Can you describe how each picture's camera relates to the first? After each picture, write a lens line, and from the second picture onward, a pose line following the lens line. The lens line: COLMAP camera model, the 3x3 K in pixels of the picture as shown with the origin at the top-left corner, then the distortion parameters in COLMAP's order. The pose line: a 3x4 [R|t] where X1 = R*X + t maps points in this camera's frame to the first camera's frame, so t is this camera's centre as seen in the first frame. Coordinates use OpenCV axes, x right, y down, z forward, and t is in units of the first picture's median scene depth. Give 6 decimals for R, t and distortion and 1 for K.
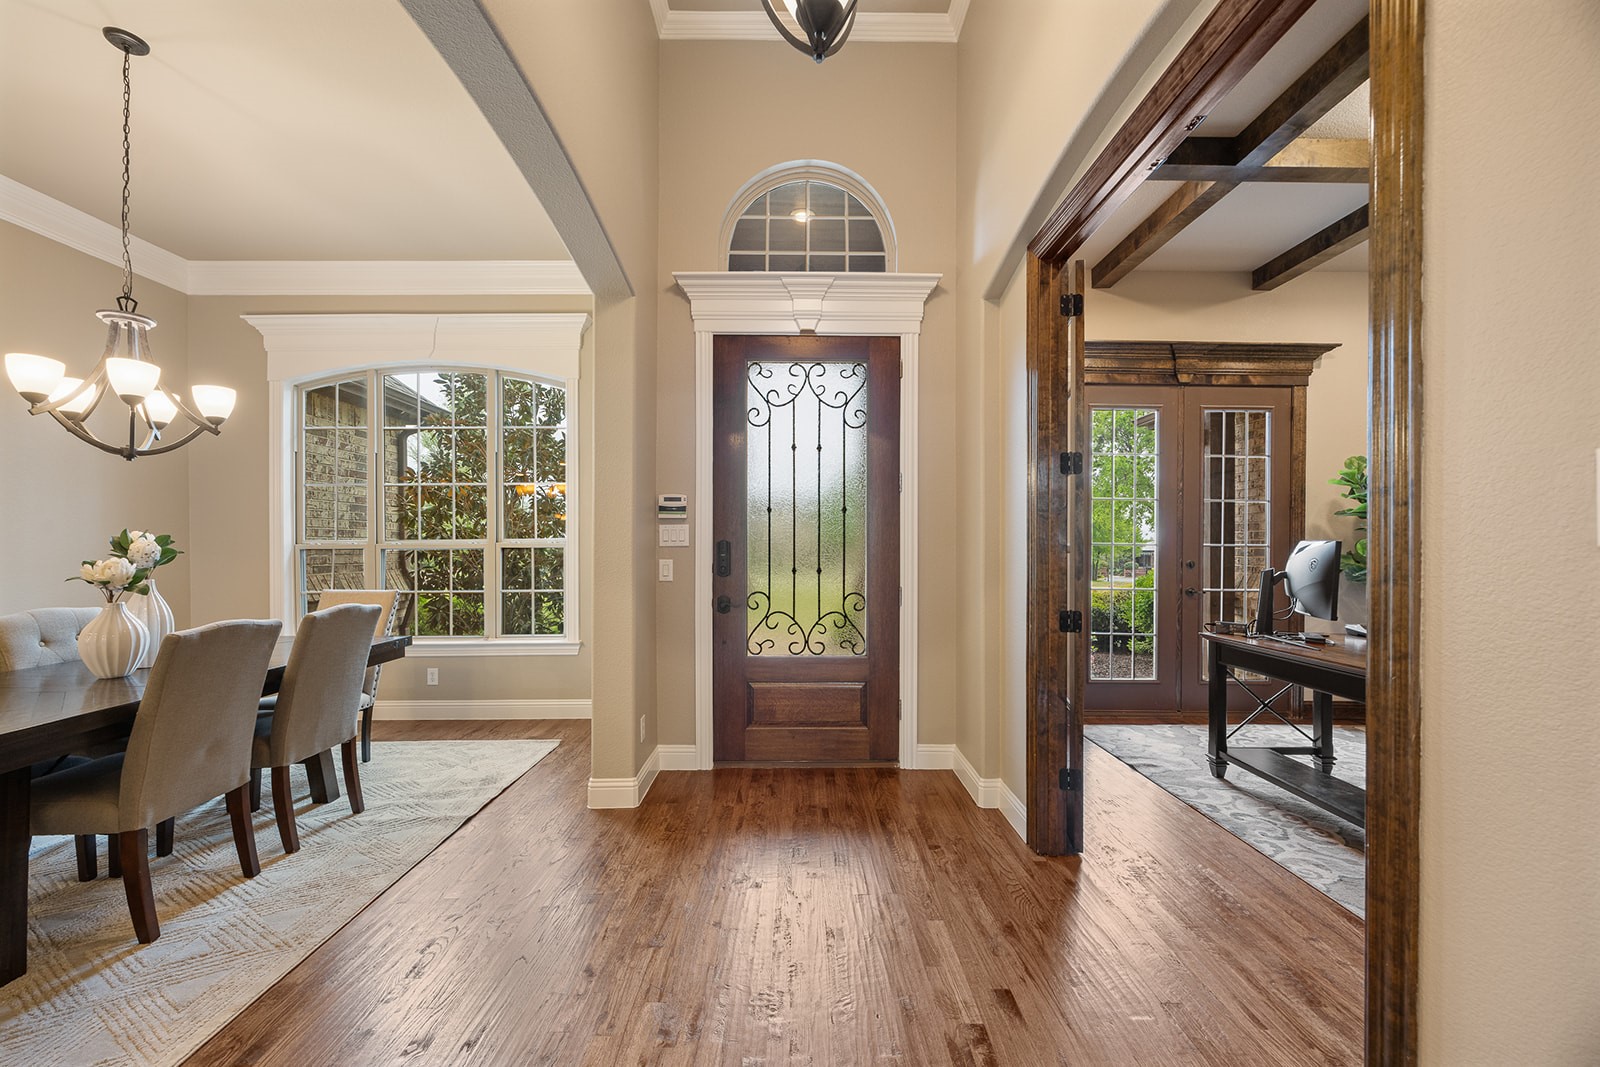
lens RADIAL K [[612.2, 0, 796.2], [0, 612.2, 544.9], [0, 0, 1]] dist [-0.001918, -0.000512]
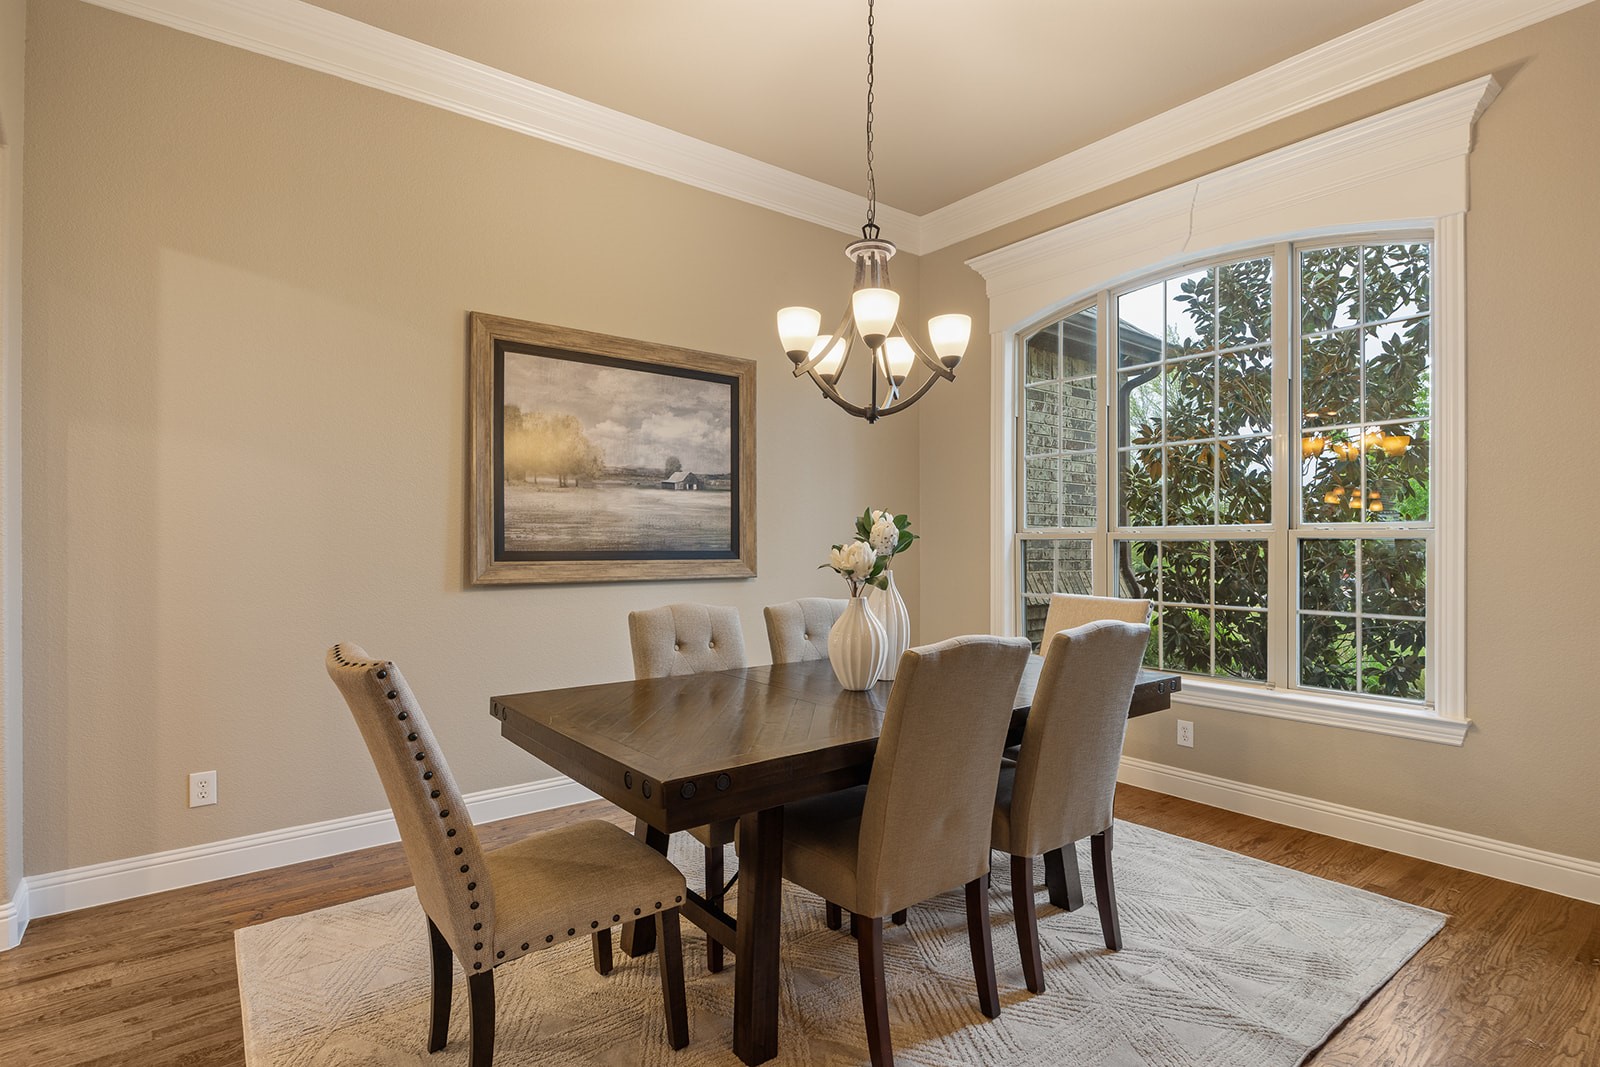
lens RADIAL K [[809.1, 0, 800.0], [0, 809.1, 533.5], [0, 0, 1]] dist [-0.001543, -0.000062]
pose [[0.603241, -0.001670, -0.797558, -0.208346], [-0.006643, 0.999953, -0.007118, 0.012453], [0.797532, 0.009592, 0.603201, 0.196776]]
